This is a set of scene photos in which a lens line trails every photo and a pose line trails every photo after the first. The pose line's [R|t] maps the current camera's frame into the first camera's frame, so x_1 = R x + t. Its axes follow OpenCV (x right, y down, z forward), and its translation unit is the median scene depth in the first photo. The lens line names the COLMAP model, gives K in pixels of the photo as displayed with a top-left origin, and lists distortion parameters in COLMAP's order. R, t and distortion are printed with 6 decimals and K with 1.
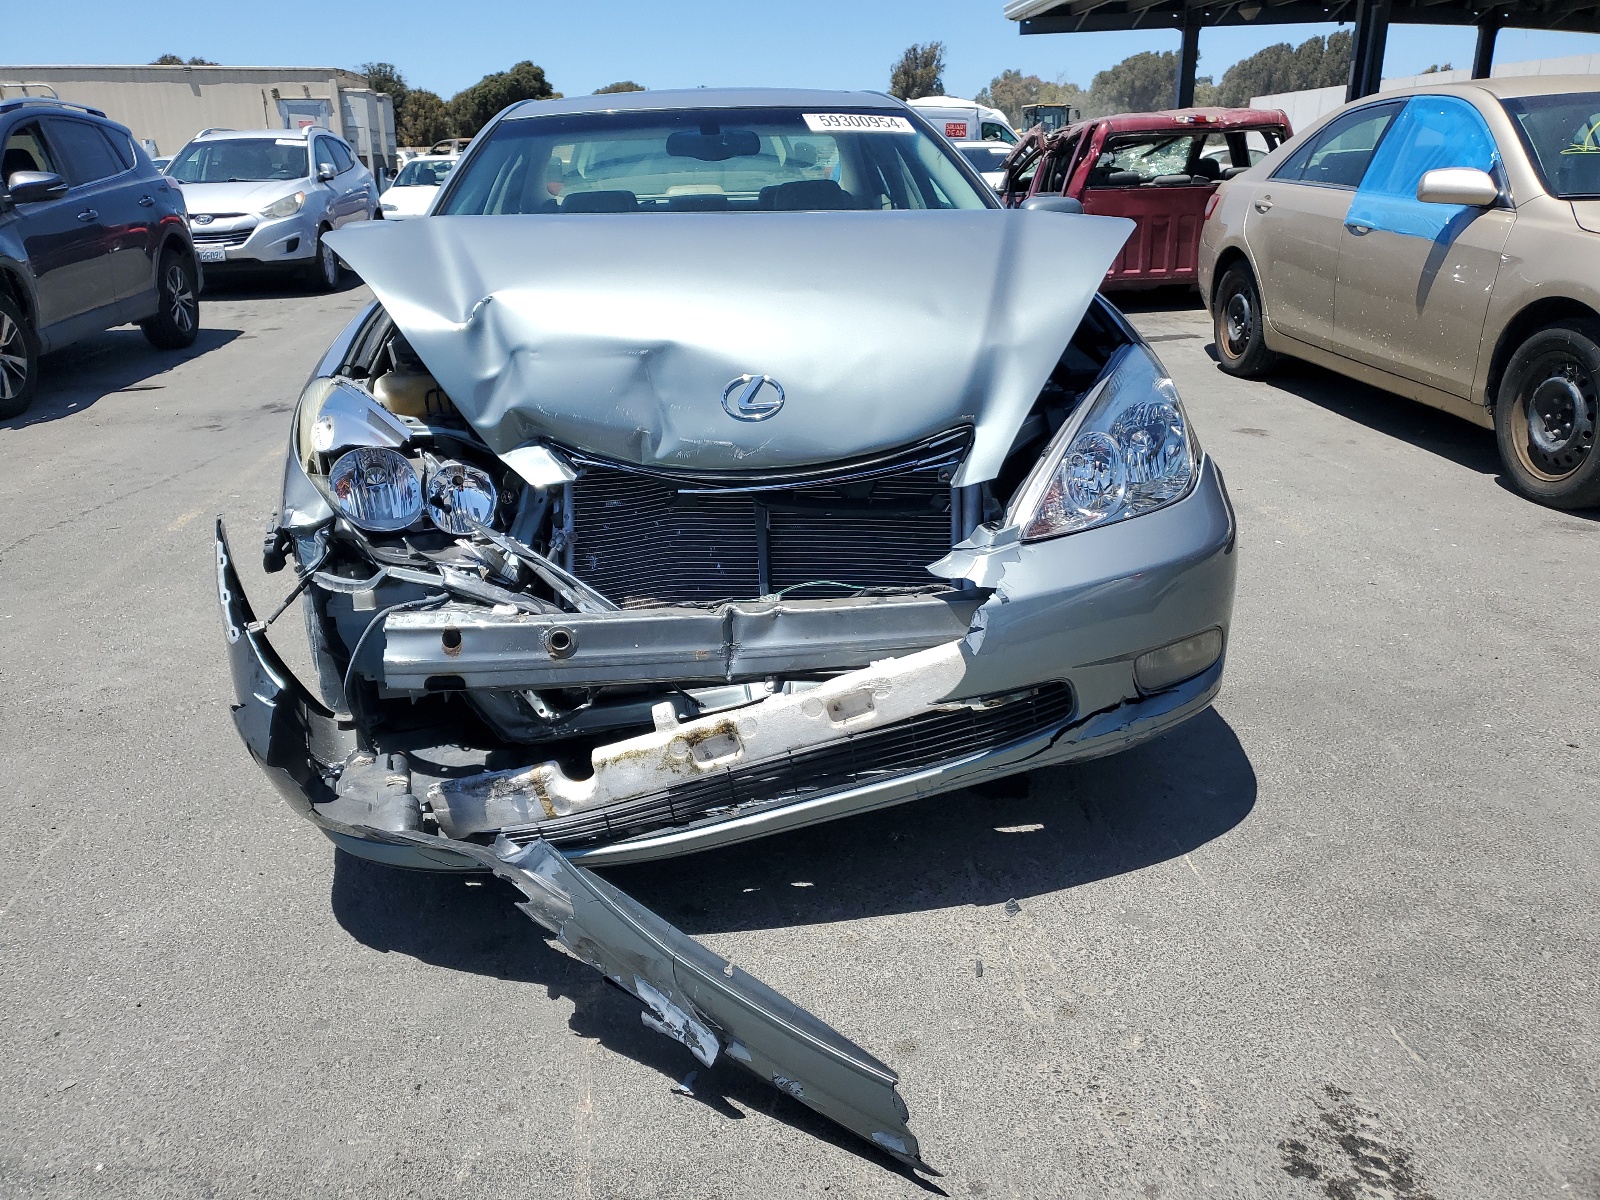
lens RADIAL K [[1225.7, 0, 800.0], [0, 1225.7, 600.0], [0, 0, 1]] dist [0.052866, -0.006042]
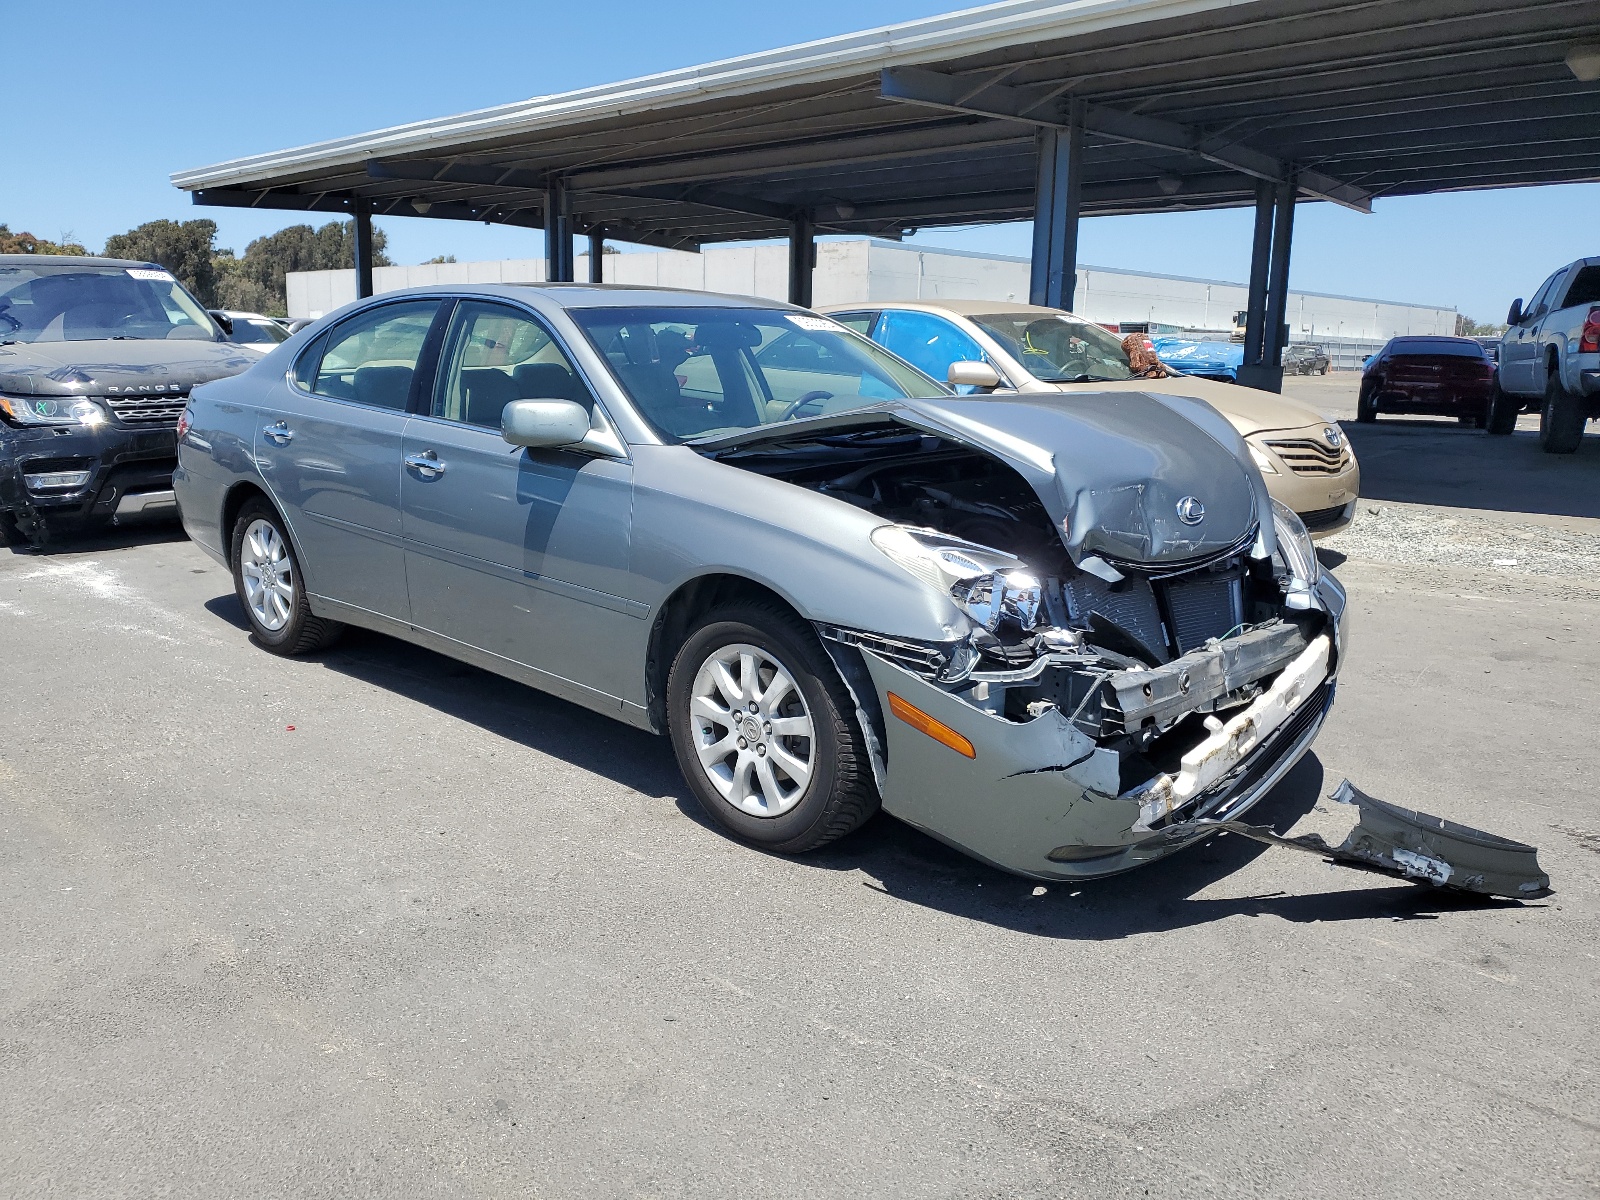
lens RADIAL K [[1272.8, 0, 800.0], [0, 1272.8, 600.0], [0, 0, 1]] dist [0.004758, 0.004850]
pose [[0.756886, -0.109235, 0.644353, -0.157166], [0.194105, 0.979017, -0.062034, -0.005739], [-0.624057, 0.172025, 0.762208, 0.012933]]
